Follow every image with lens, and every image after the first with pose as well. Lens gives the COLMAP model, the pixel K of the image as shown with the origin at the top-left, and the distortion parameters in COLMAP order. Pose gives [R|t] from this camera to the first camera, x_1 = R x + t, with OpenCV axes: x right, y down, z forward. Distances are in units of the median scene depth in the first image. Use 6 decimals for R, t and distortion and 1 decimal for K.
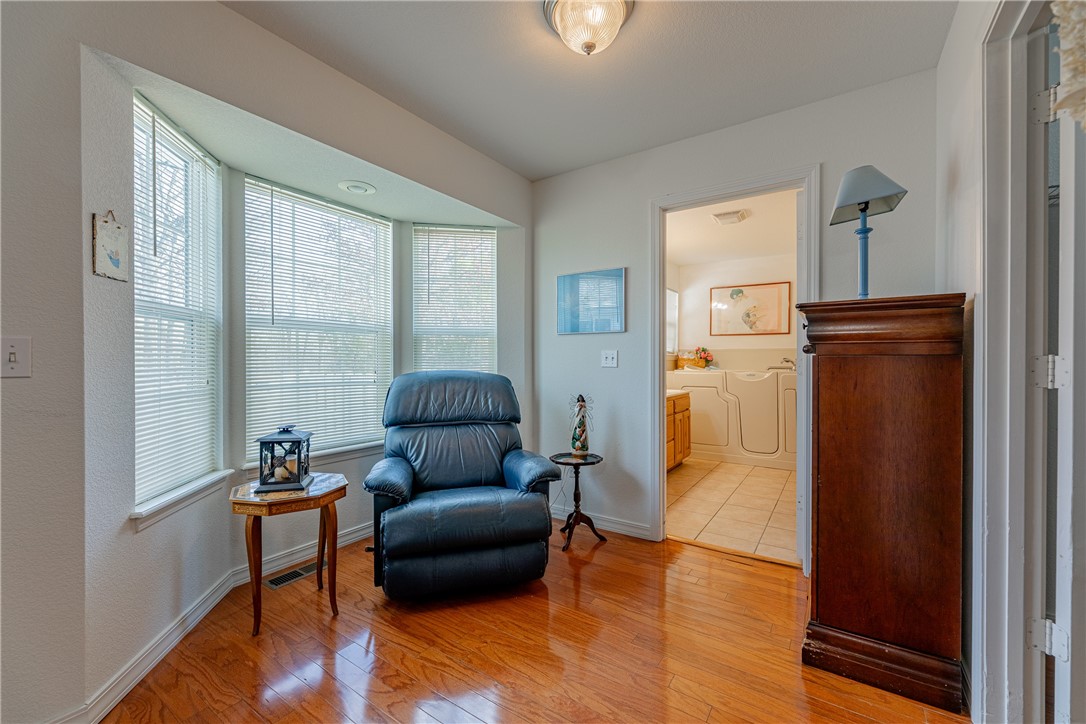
lens RADIAL K [[447.0, 0, 545.8], [0, 447.0, 362.0], [0, 0, 1]] dist [0.000161, -0.001097]
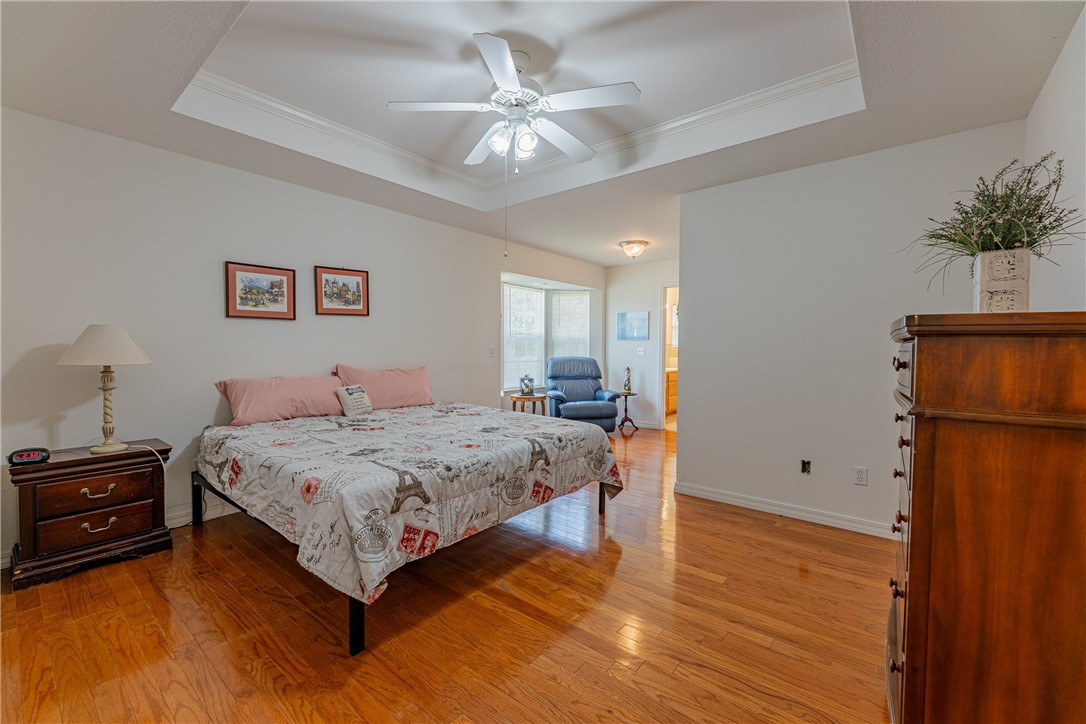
lens RADIAL K [[447.0, 0, 543.5], [0, 447.0, 358.7], [0, 0, 1]] dist [0.000161, -0.001097]
pose [[0.994003, 0.008284, -0.109038, -0.106867], [-0.004637, 0.999422, 0.033664, -0.047630], [0.109254, -0.032957, 0.993467, -1.372569]]
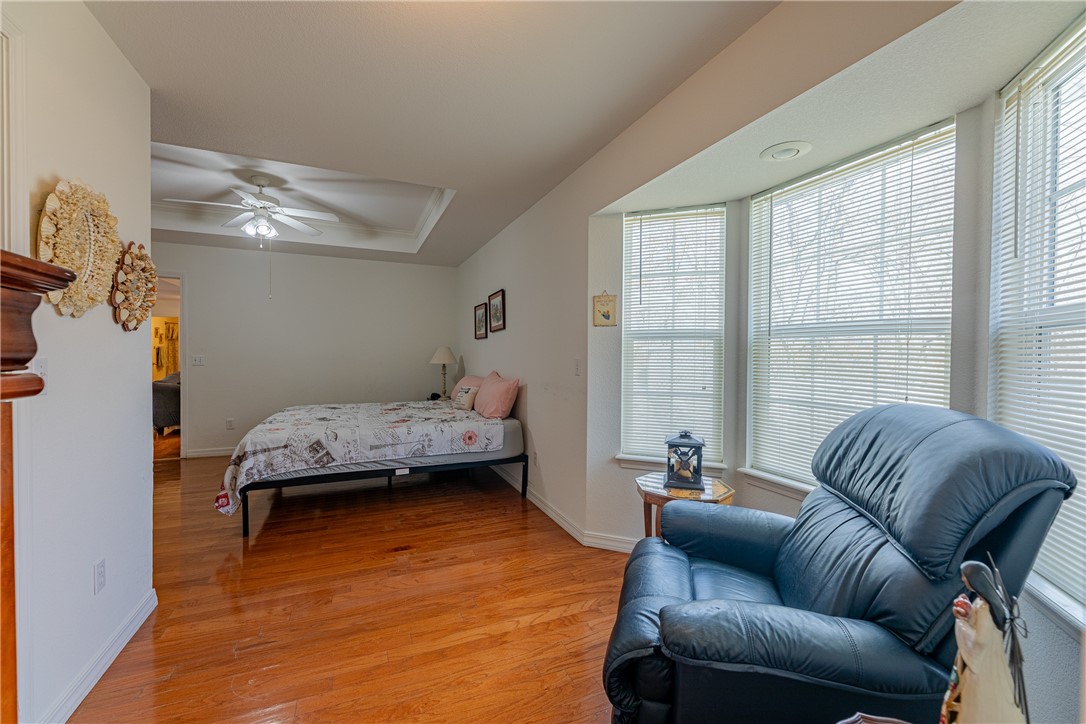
lens RADIAL K [[447.0, 0, 545.1], [0, 447.0, 363.4], [0, 0, 1]] dist [0.000161, -0.001097]
pose [[-0.525764, 0.014630, -0.850505, 0.530368], [-0.005437, 0.999774, 0.020558, -0.045421], [0.850613, 0.015433, -0.525565, 1.219843]]
